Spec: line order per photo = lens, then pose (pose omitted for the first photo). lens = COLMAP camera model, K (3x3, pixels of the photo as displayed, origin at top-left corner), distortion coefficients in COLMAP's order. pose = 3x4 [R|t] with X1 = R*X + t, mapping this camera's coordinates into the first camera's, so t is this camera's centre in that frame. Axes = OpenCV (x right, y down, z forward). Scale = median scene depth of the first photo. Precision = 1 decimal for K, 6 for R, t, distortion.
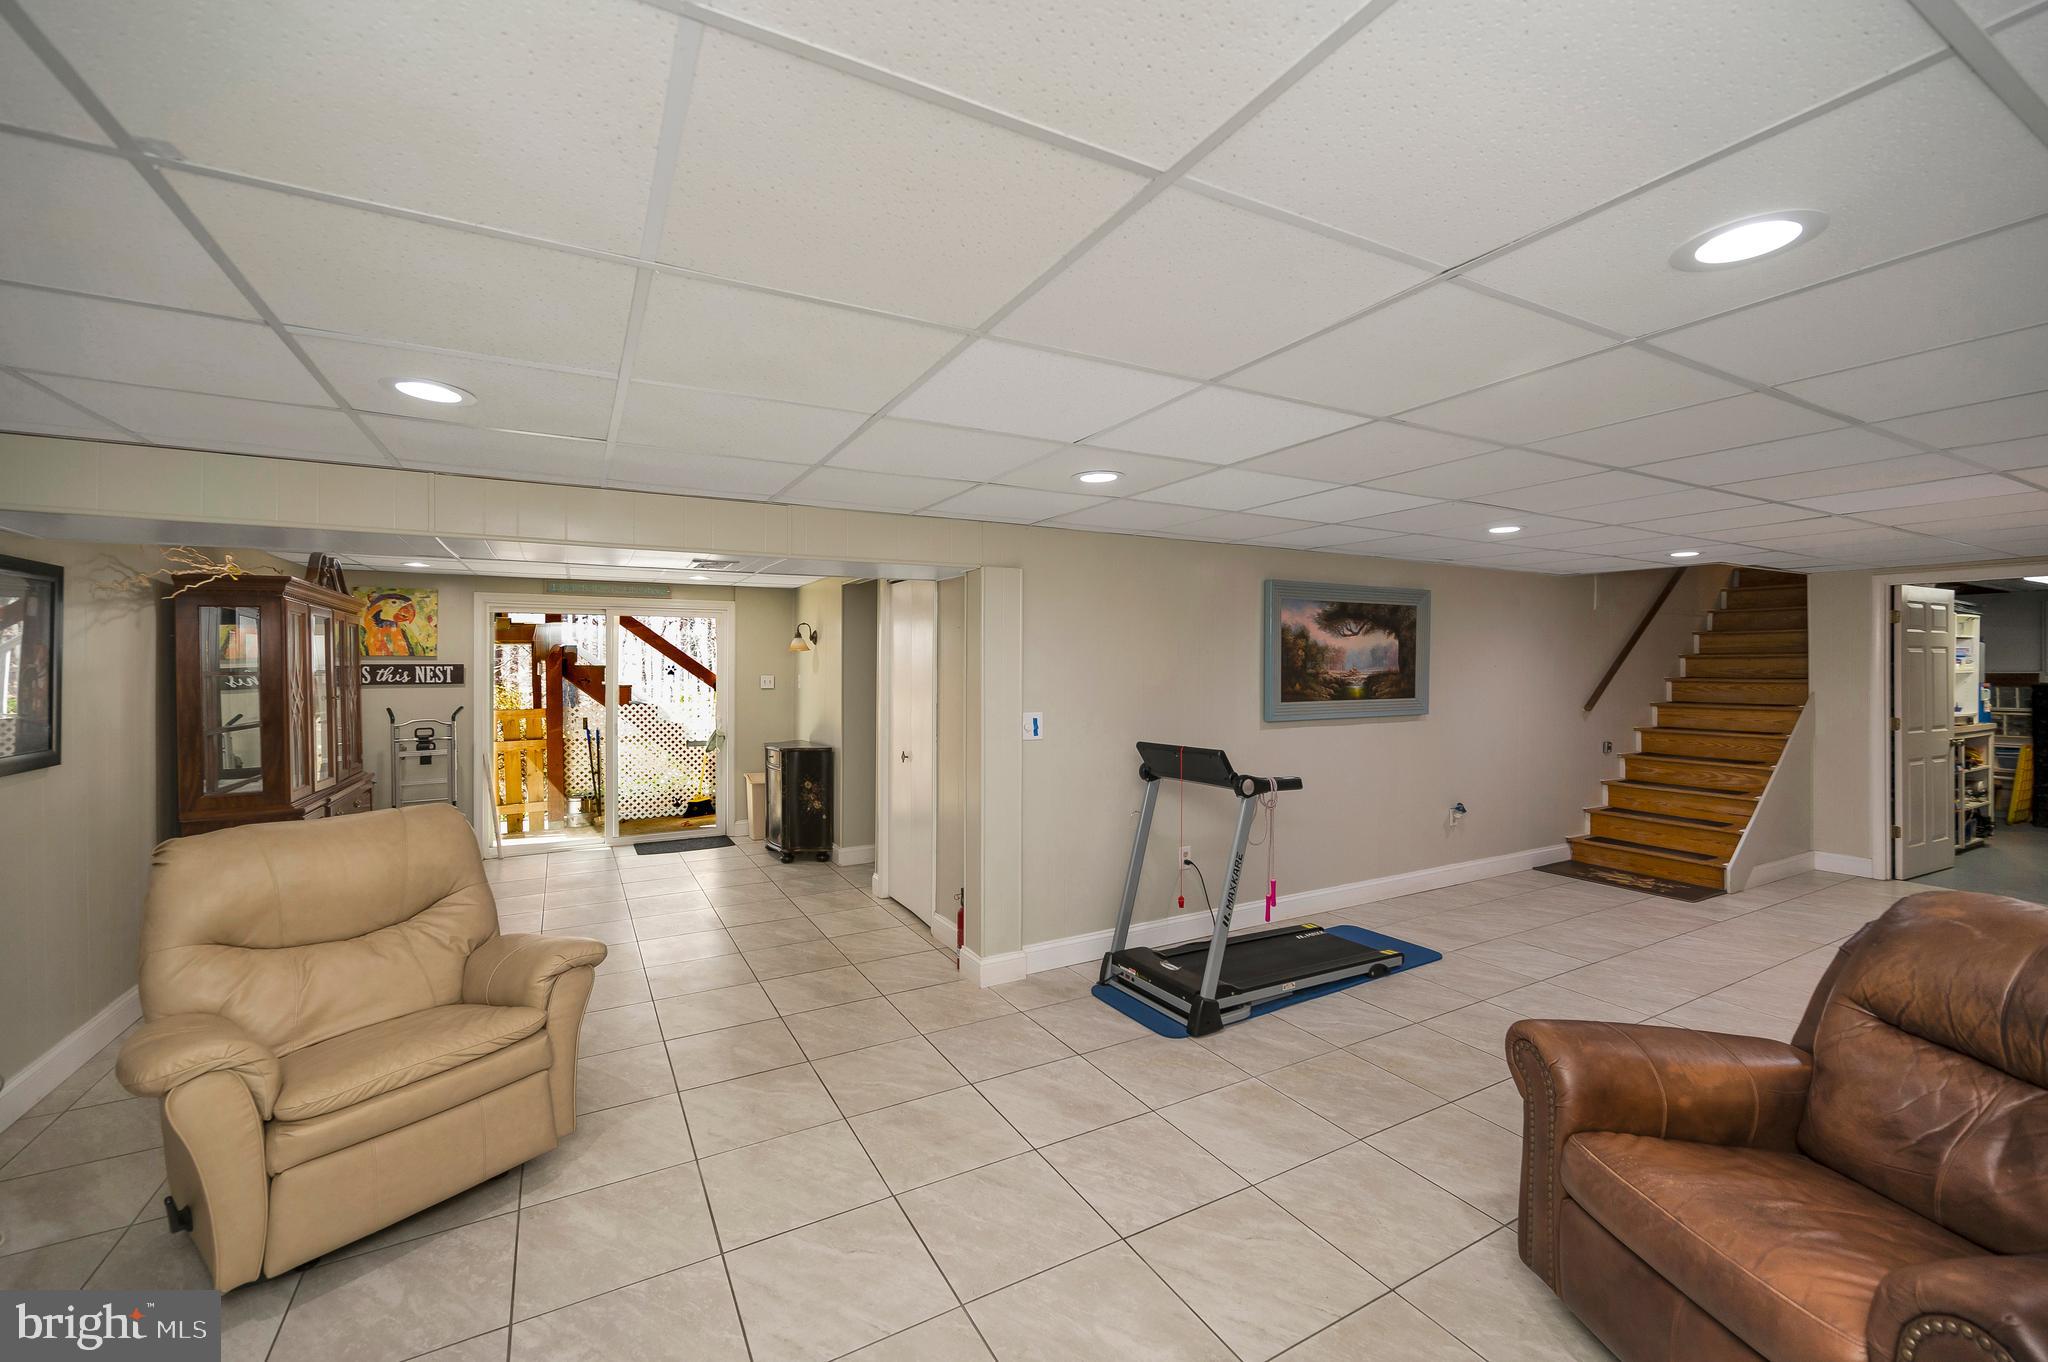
lens RADIAL K [[838.8, 0, 1025.6], [0, 838.8, 661.1], [0, 0, 1]] dist [0.000275, -0.000093]
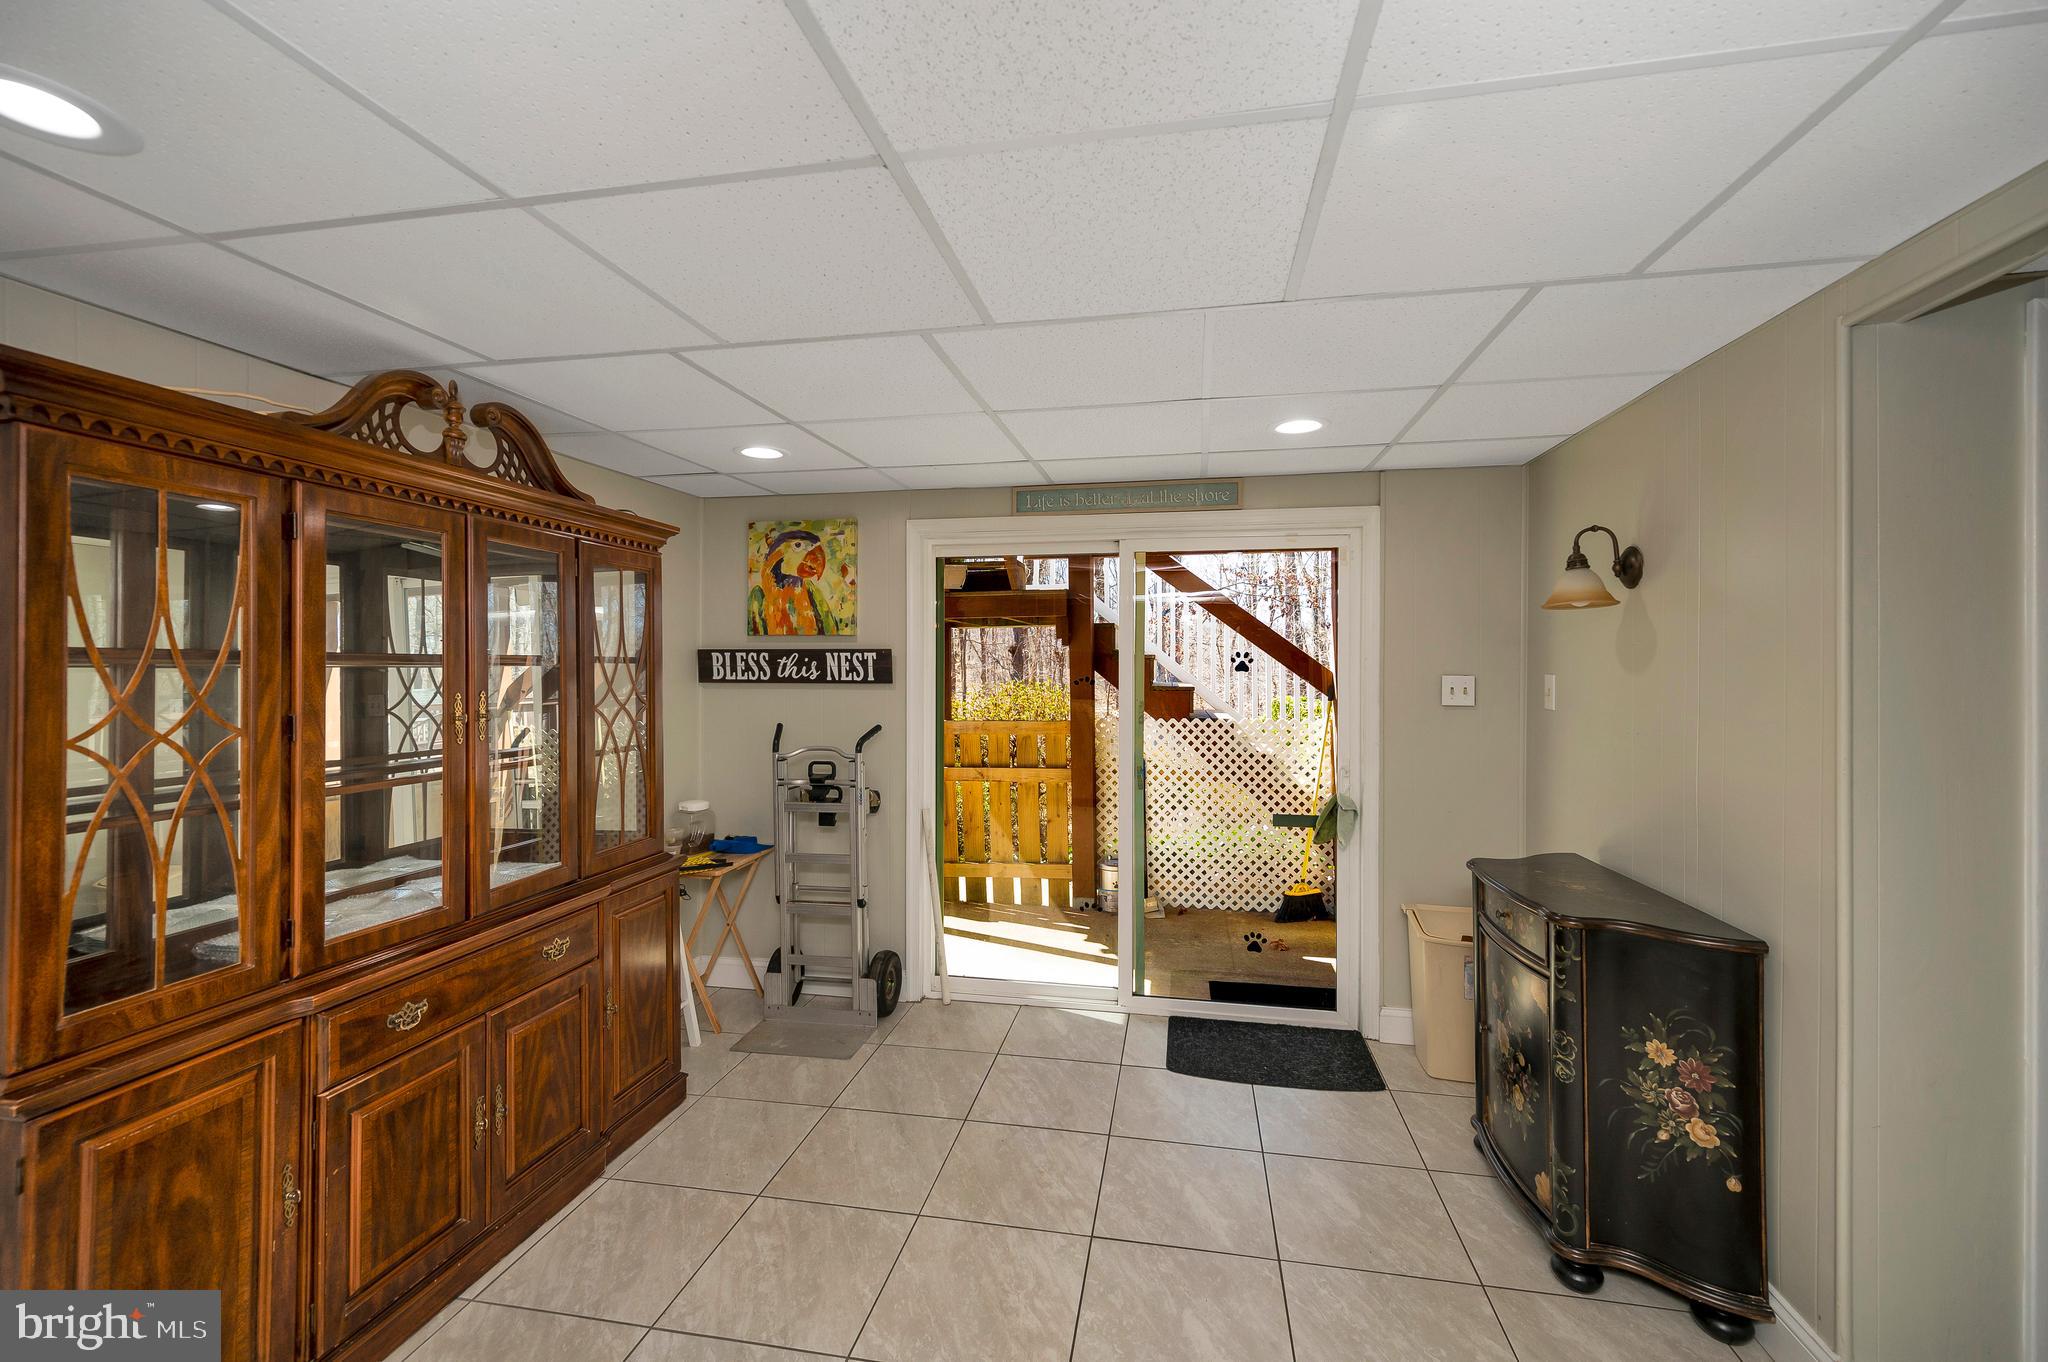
lens RADIAL K [[838.8, 0, 1025.6], [0, 838.8, 661.1], [0, 0, 1]] dist [0.000275, -0.000093]
pose [[0.767870, 0.003857, -0.640594, -0.245720], [-0.000377, 0.999984, 0.005569, 0.009031], [0.640605, -0.004035, 0.767860, 0.642705]]
